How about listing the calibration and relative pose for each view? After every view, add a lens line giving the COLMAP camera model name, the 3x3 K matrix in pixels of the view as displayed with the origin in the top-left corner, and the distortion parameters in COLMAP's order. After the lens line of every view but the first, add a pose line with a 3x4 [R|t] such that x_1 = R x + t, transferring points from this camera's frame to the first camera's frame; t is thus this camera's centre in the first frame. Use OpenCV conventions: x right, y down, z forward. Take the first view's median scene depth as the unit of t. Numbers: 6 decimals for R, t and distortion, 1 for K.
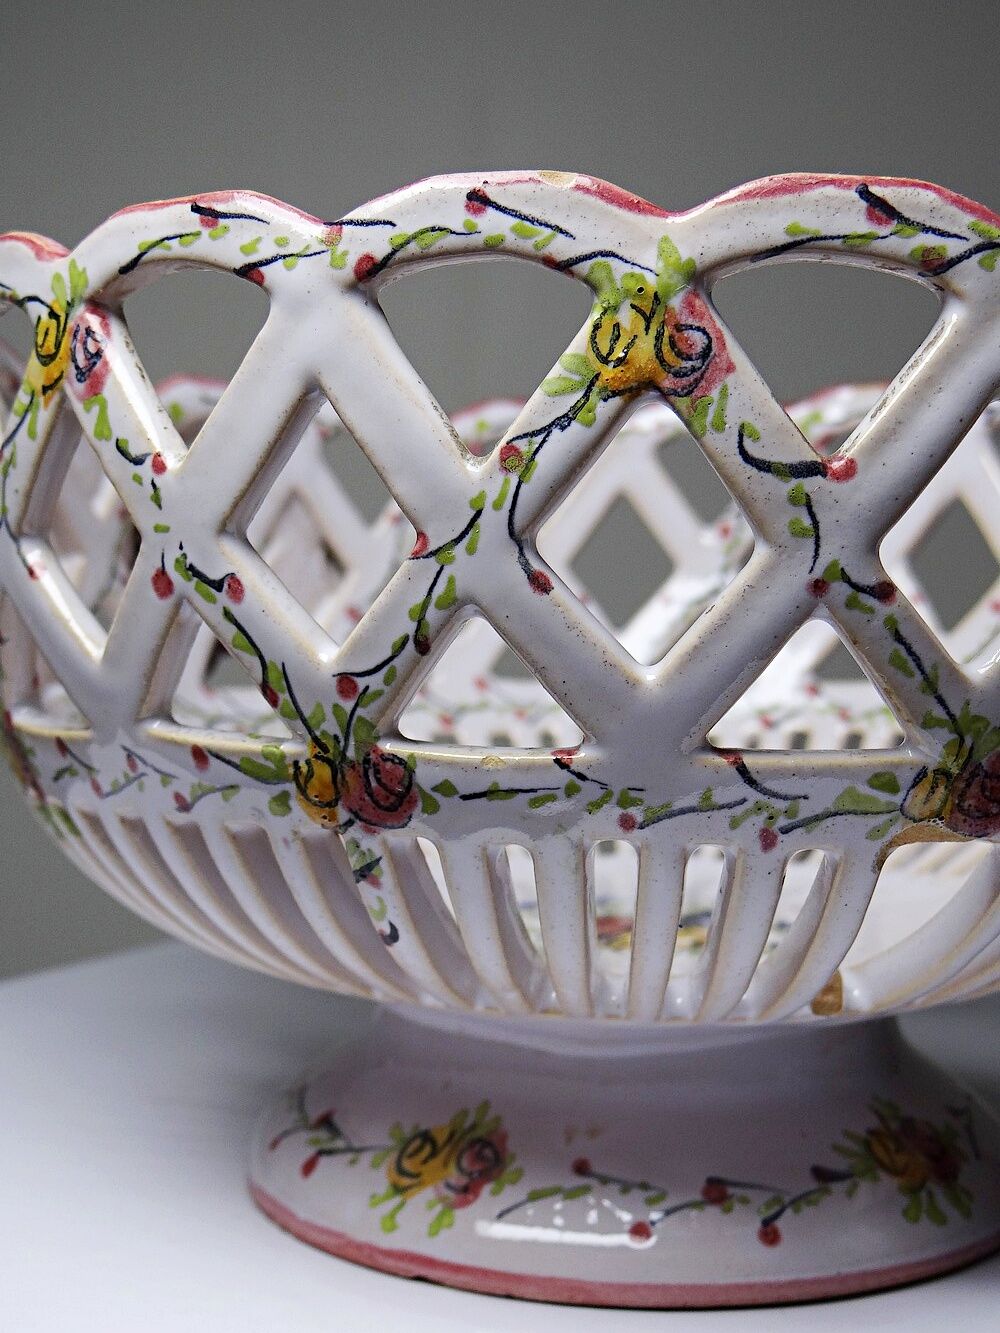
lens RADIAL K [[1897.1, 0, 506.7], [0, 1897.1, 697.2], [0, 0, 1]] dist [-0.033047, 0.000000]
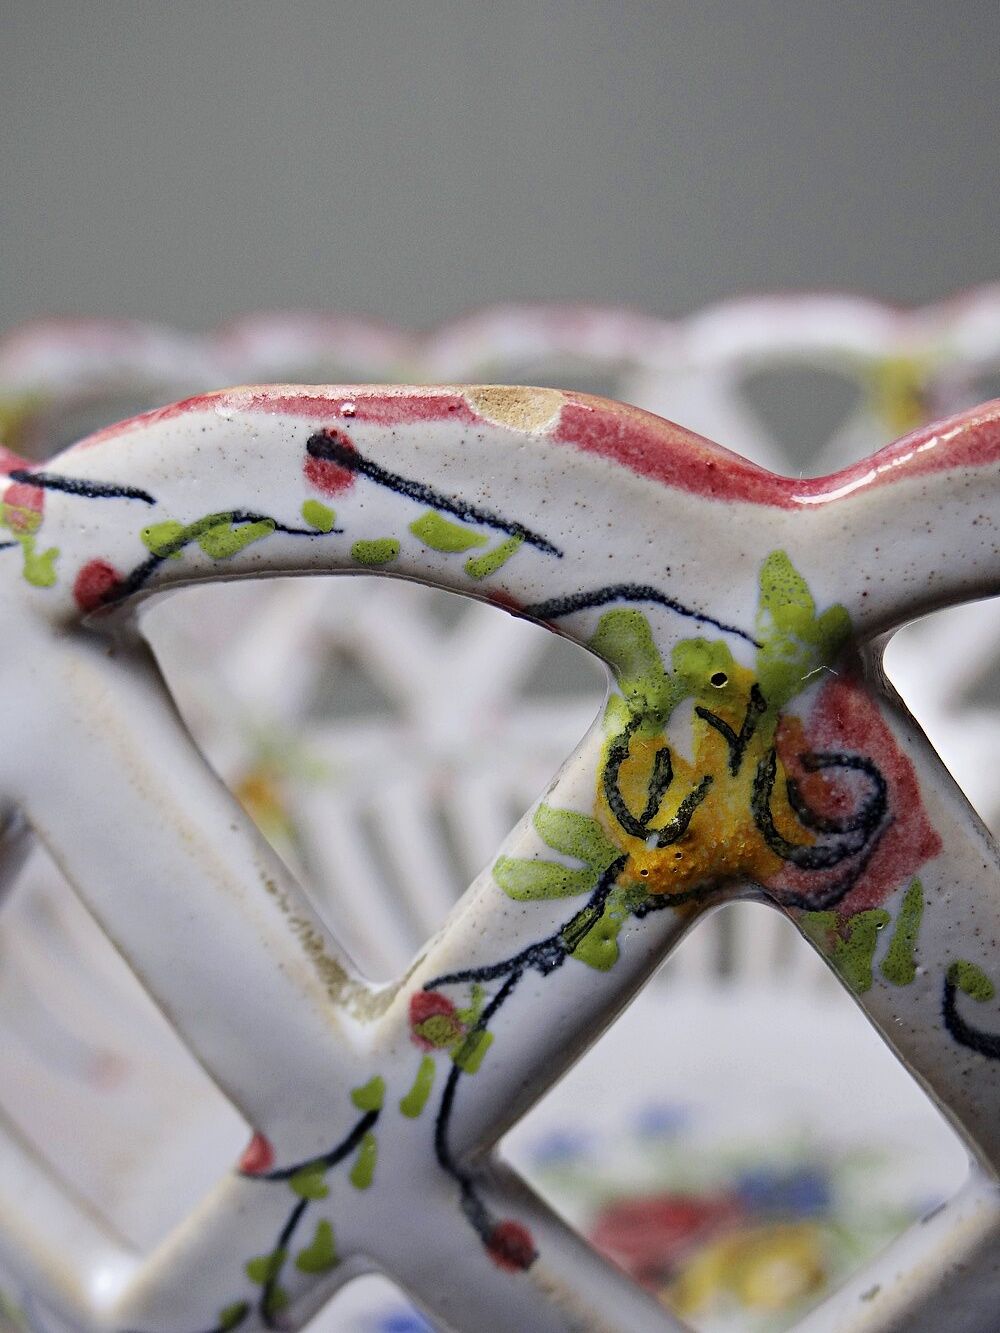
lens RADIAL K [[1897.1, 0, 506.7], [0, 1897.1, 706.7], [0, 0, 1]] dist [-0.033047, 0.000000]
pose [[0.999140, -0.023526, -0.034151, 0.036610], [0.029068, 0.984649, 0.172108, -0.276747], [0.029578, -0.172952, 0.984486, 0.566041]]
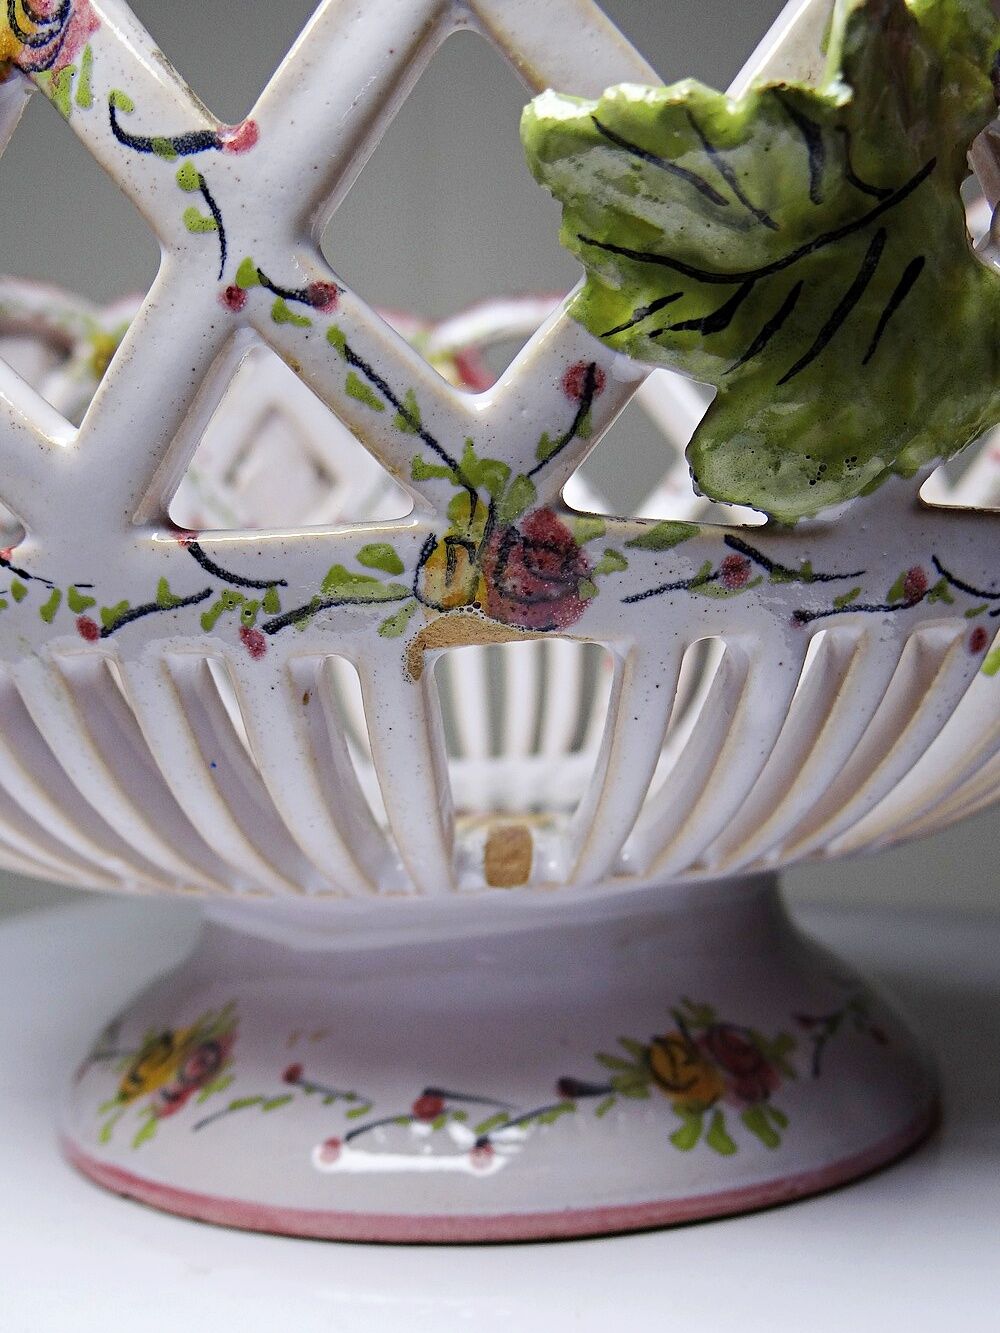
lens RADIAL K [[1658.6, 0, 498.0], [0, 1658.6, 677.2], [0, 0, 1]] dist [-0.041636, 0.000000]
pose [[0.965163, -0.045848, -0.257603, 0.431940], [0.042403, 0.998921, -0.018916, 0.111970], [0.258192, 0.007334, 0.966066, 0.383751]]
